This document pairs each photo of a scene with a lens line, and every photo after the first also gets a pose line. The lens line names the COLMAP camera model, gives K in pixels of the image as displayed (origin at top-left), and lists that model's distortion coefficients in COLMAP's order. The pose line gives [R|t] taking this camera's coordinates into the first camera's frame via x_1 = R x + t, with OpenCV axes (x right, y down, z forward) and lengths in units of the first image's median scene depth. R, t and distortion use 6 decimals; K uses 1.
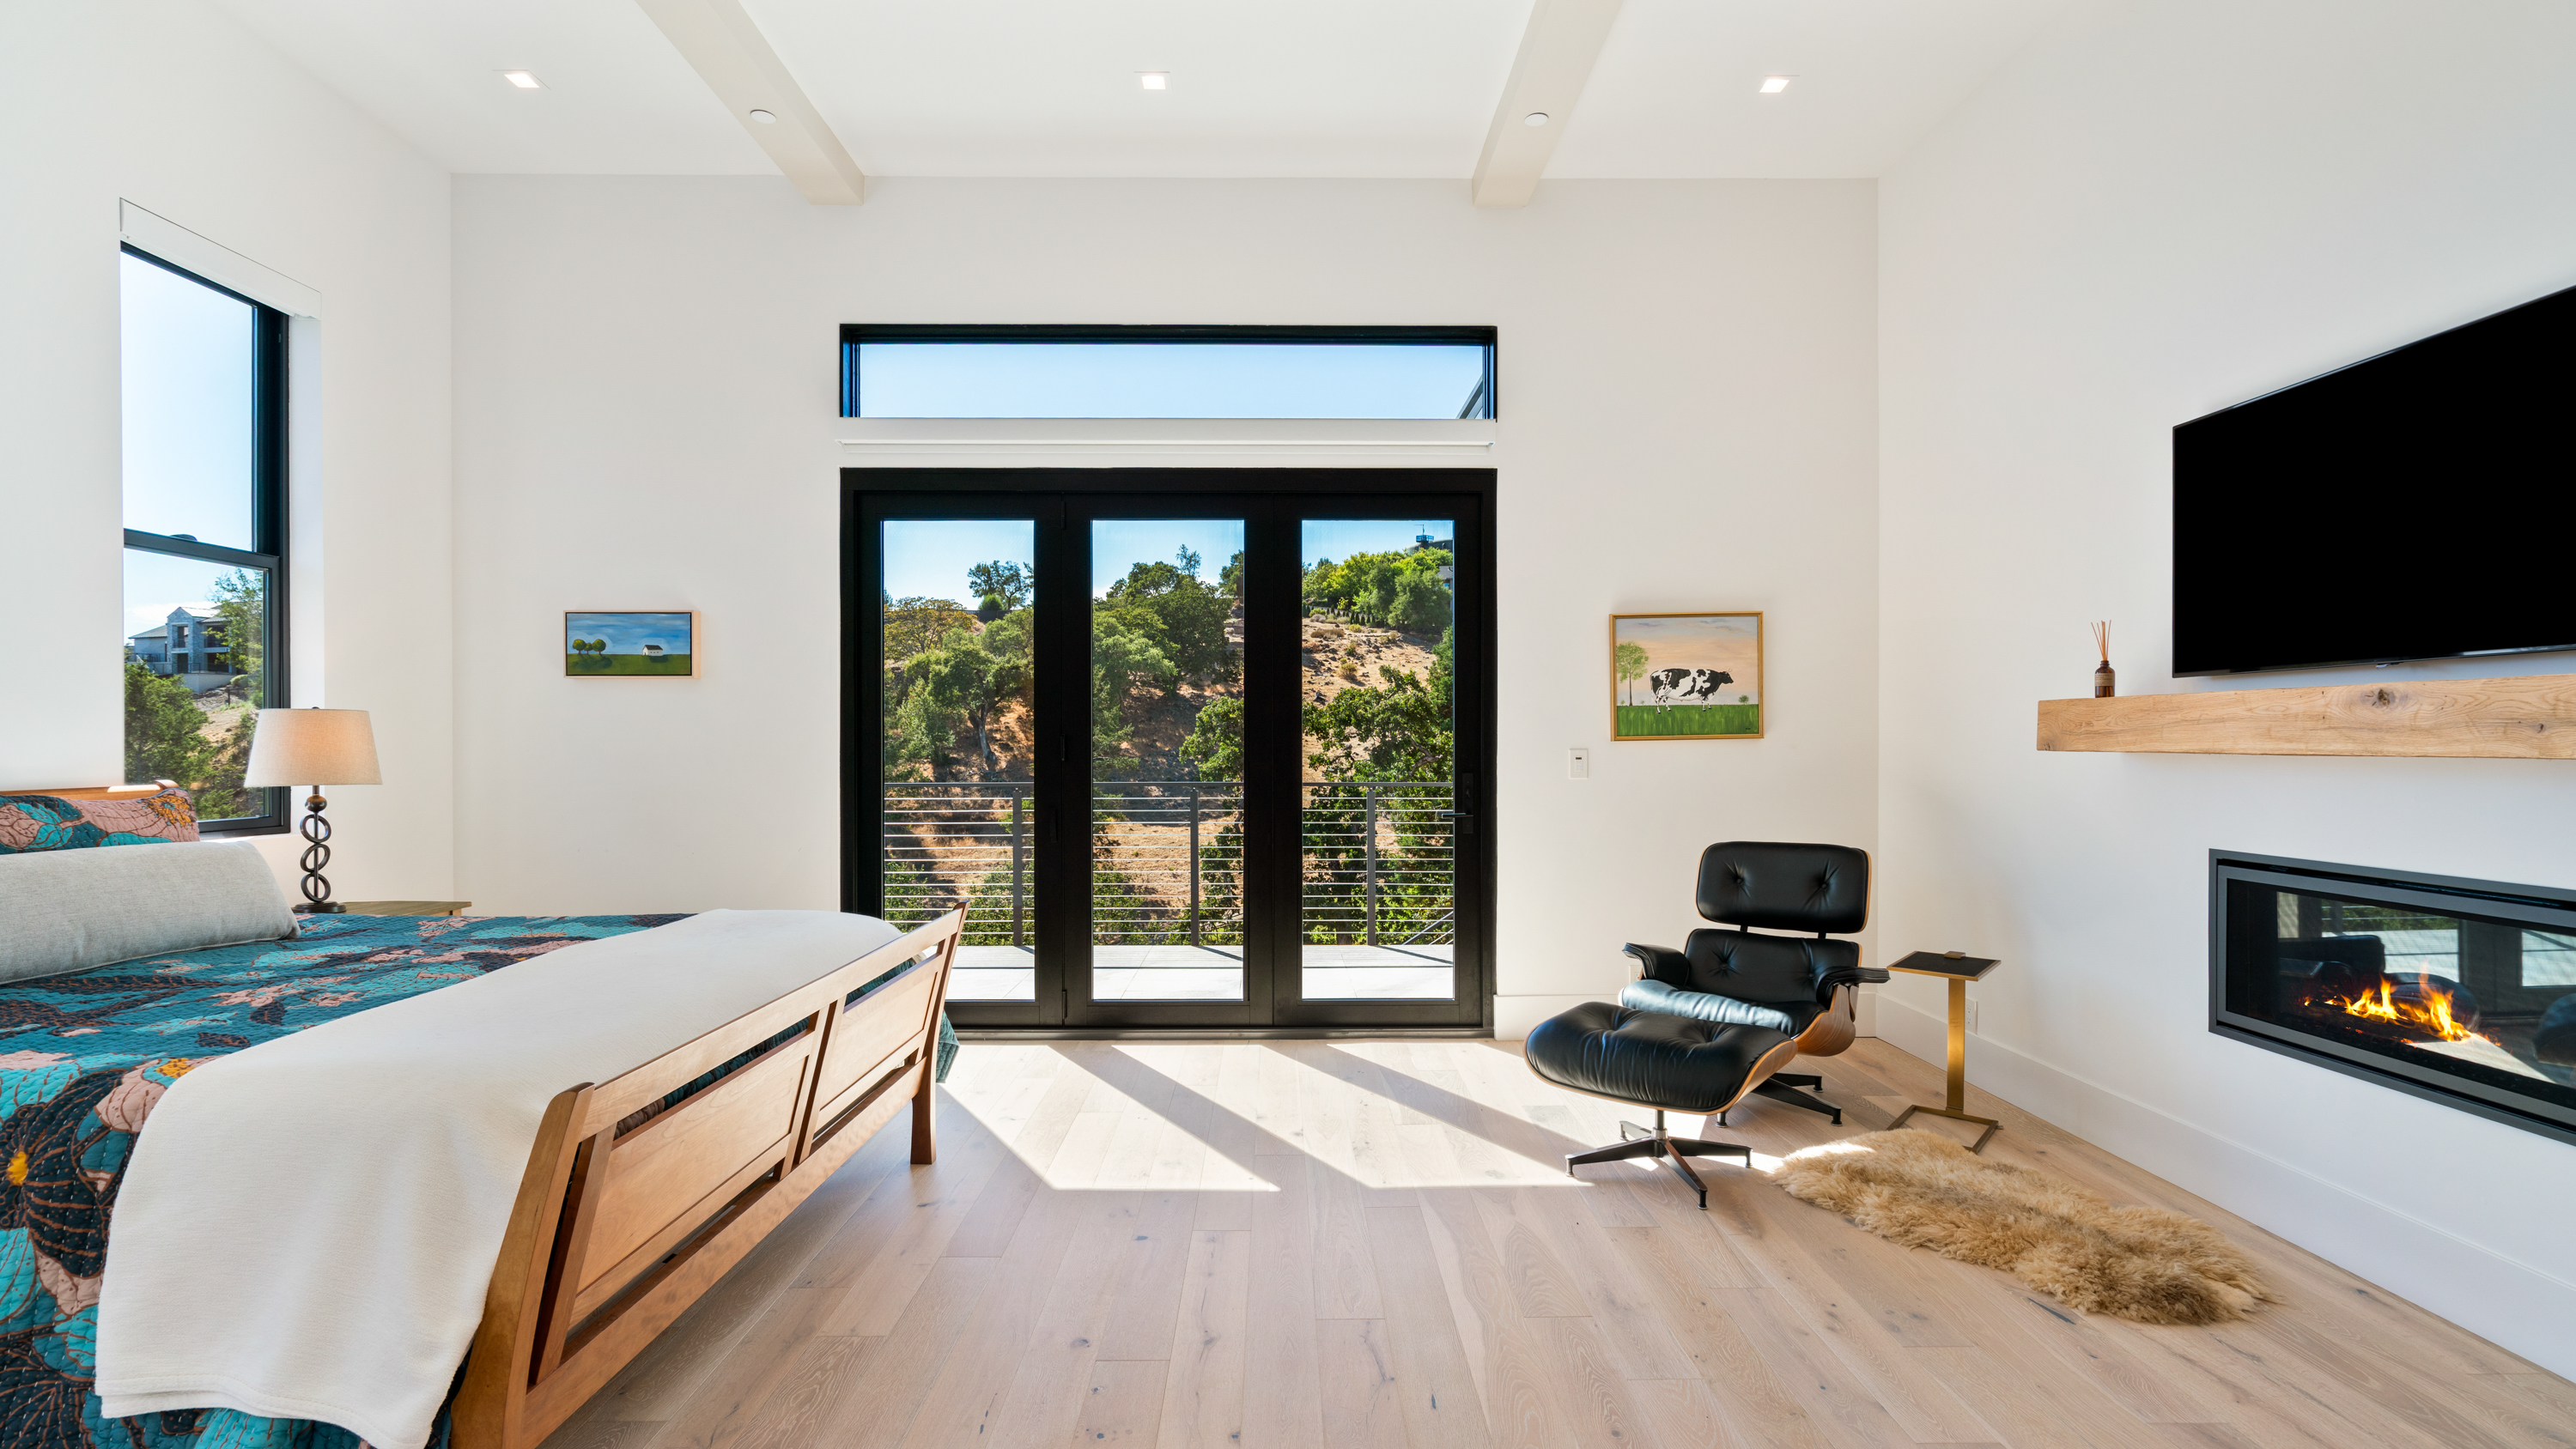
lens RADIAL K [[1217.8, 0, 1291.5], [0, 1217.8, 746.8], [0, 0, 1]] dist [-0.005903, -0.000088]
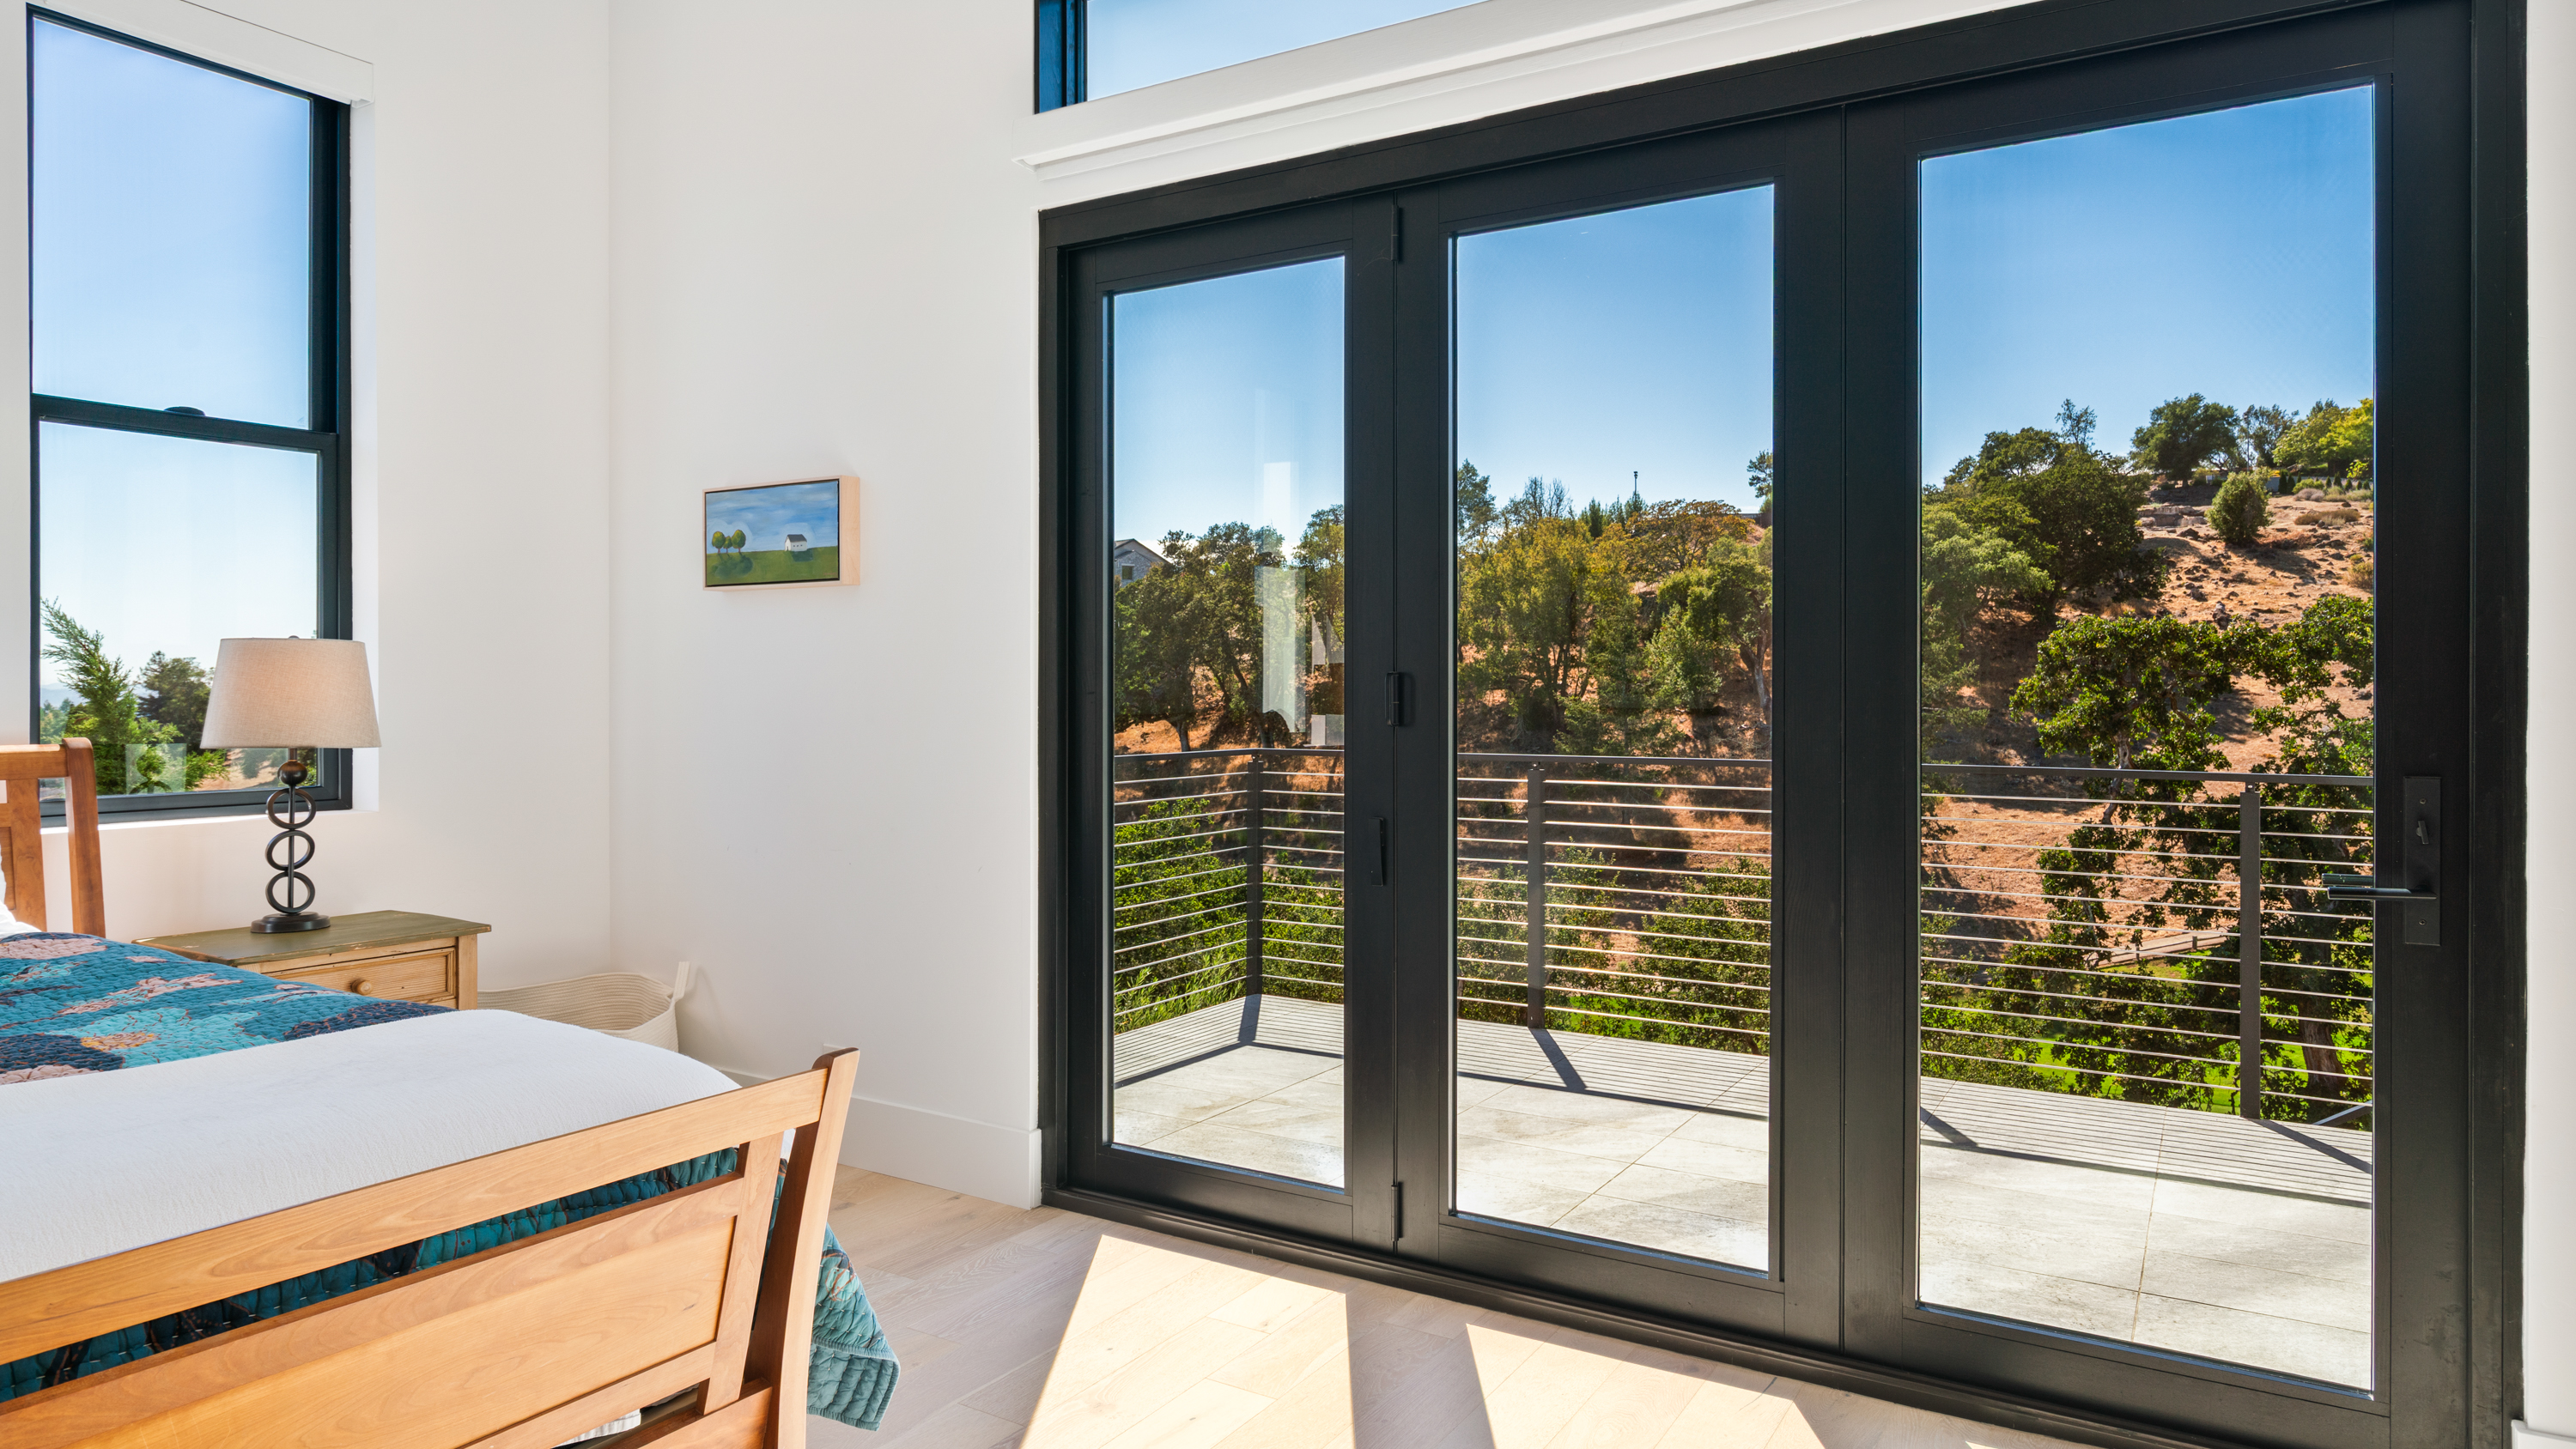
lens RADIAL K [[1499.0, 0, 1263.9], [0, 1499.0, 689.7], [0, 0, 1]] dist [-0.013280, 0.007941]
pose [[0.825884, 0.002986, -0.563832, 0.029579], [-0.004008, 0.999992, -0.000574, -0.000643], [0.563825, 0.002734, 0.825889, 0.118819]]
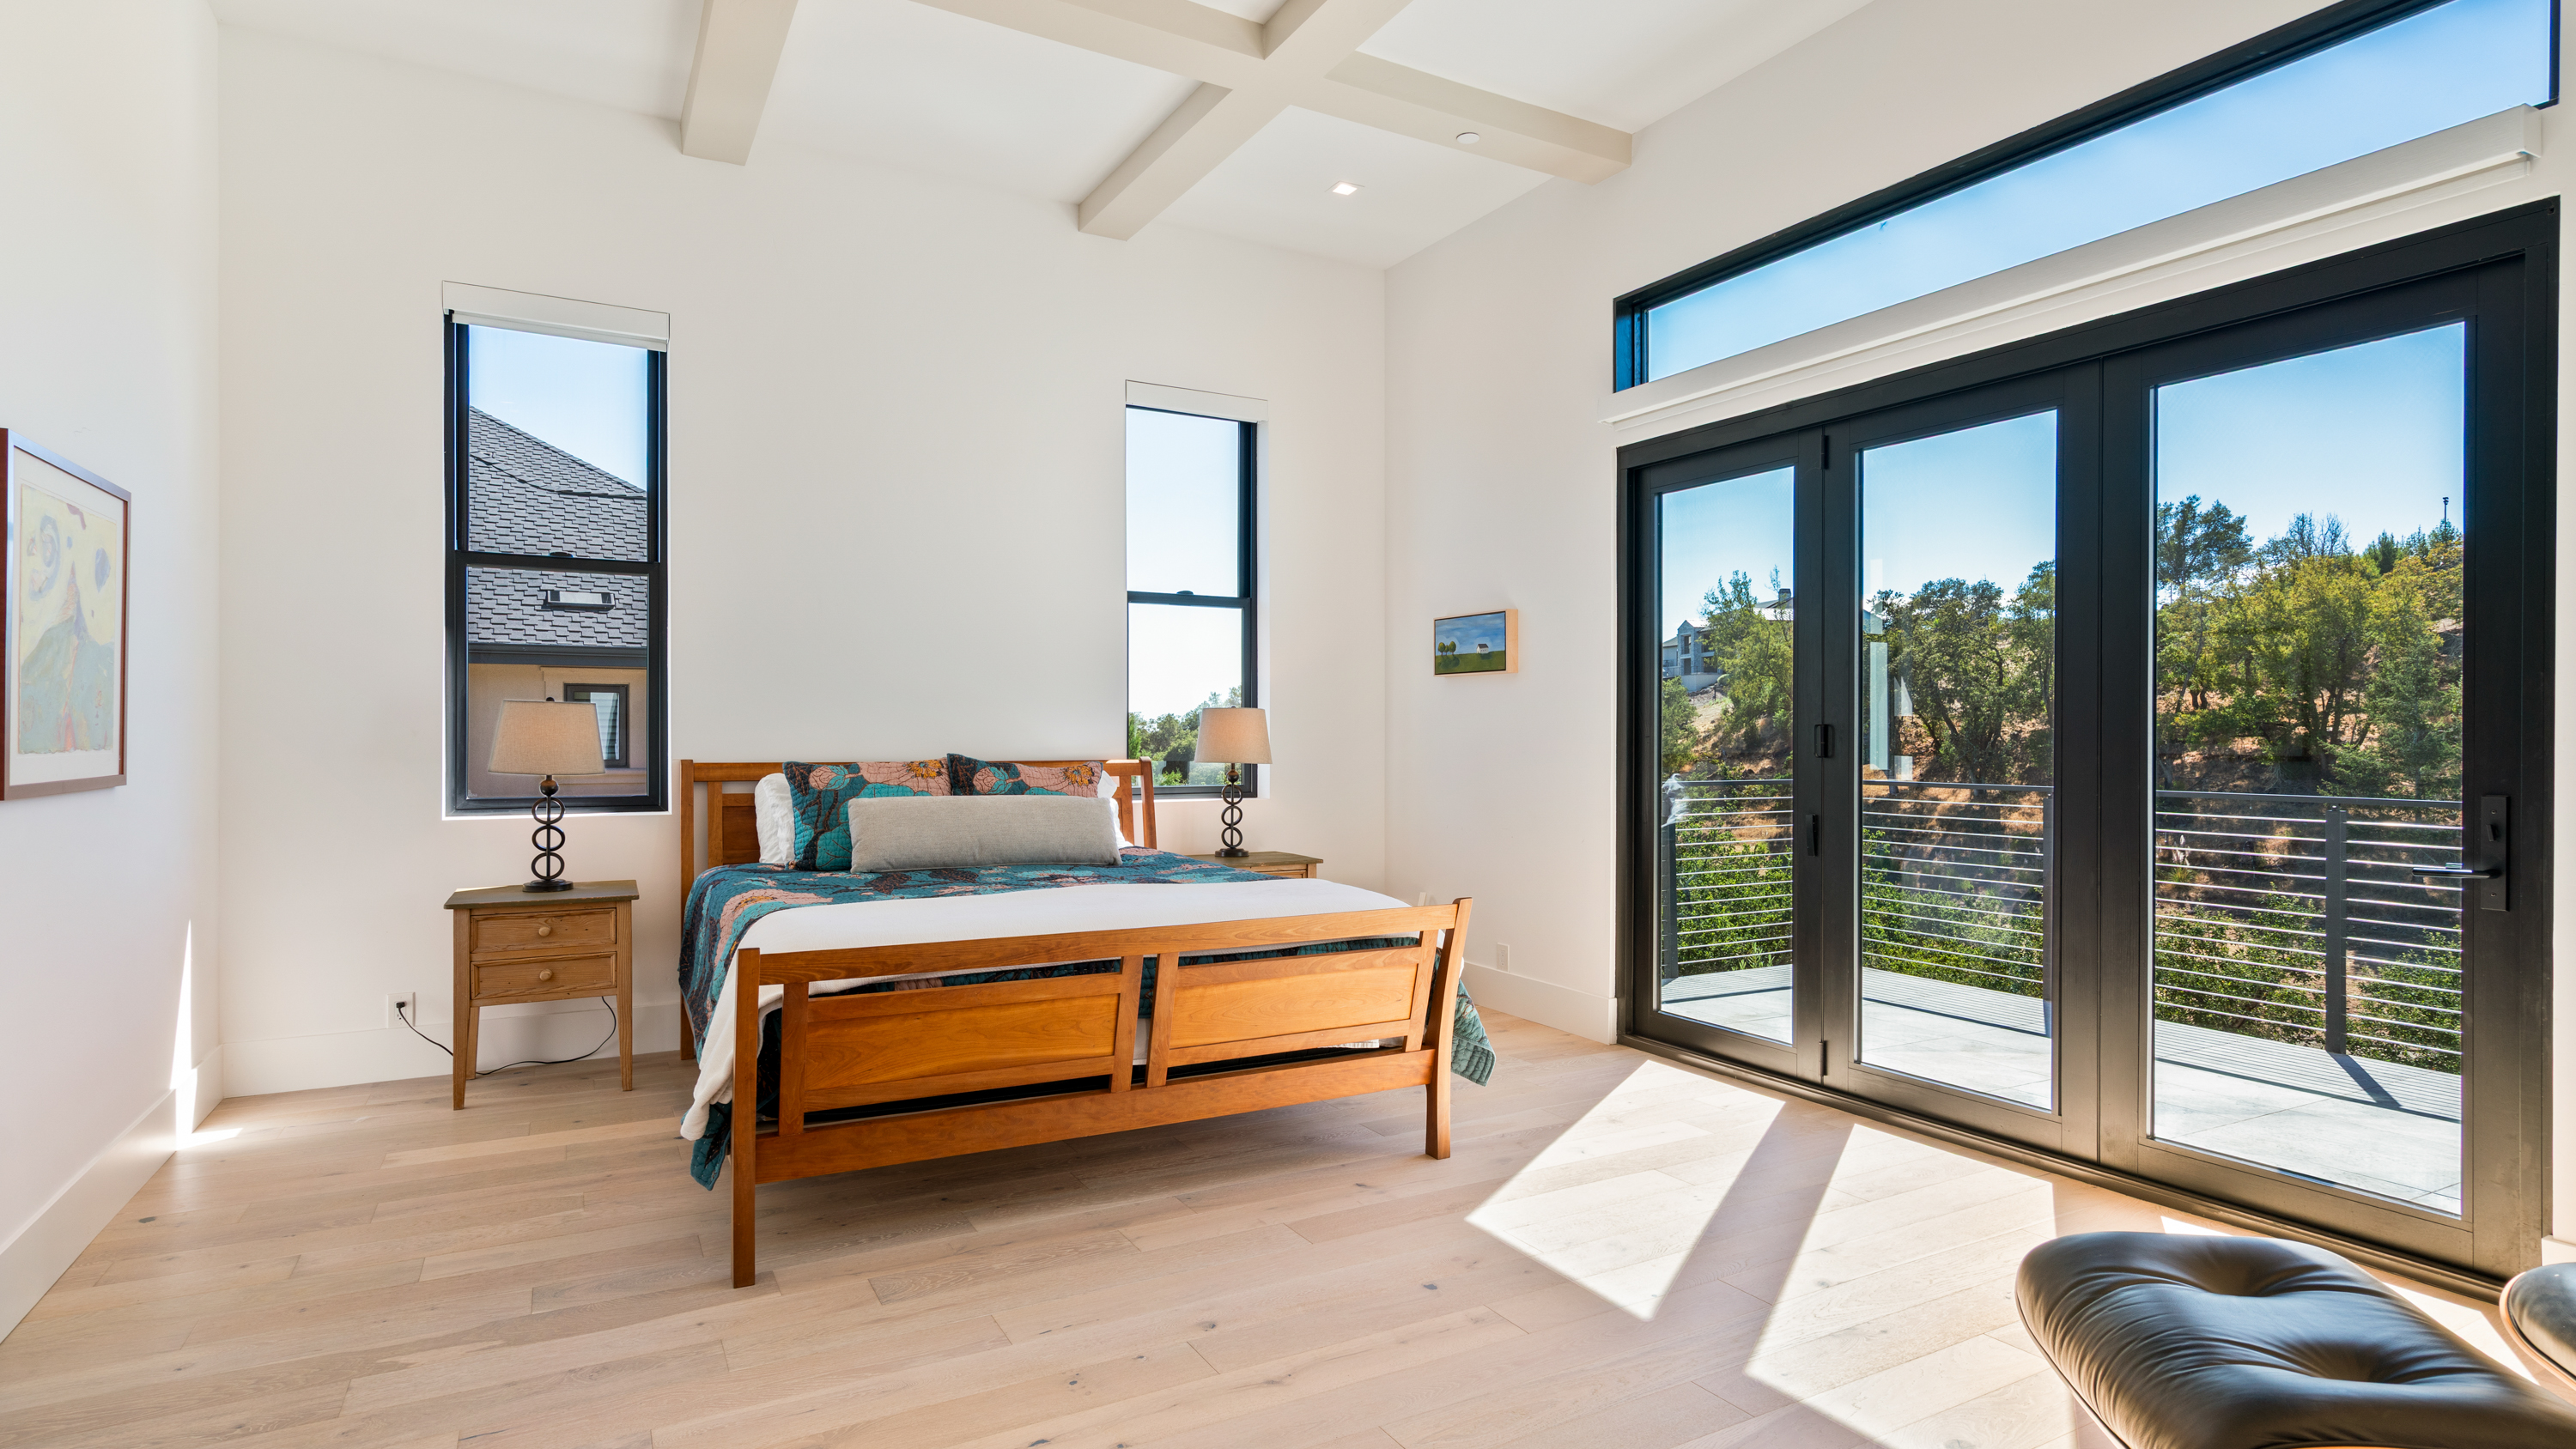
lens RADIAL K [[1322.7, 0, 1297.0], [0, 1322.7, 739.1], [0, 0, 1]] dist [0.001493, 0.001194]
pose [[0.455943, 0.006985, -0.889982, 0.111833], [-0.006281, 0.999970, 0.004630, -0.000550], [0.889987, 0.003479, 0.455973, 0.074780]]
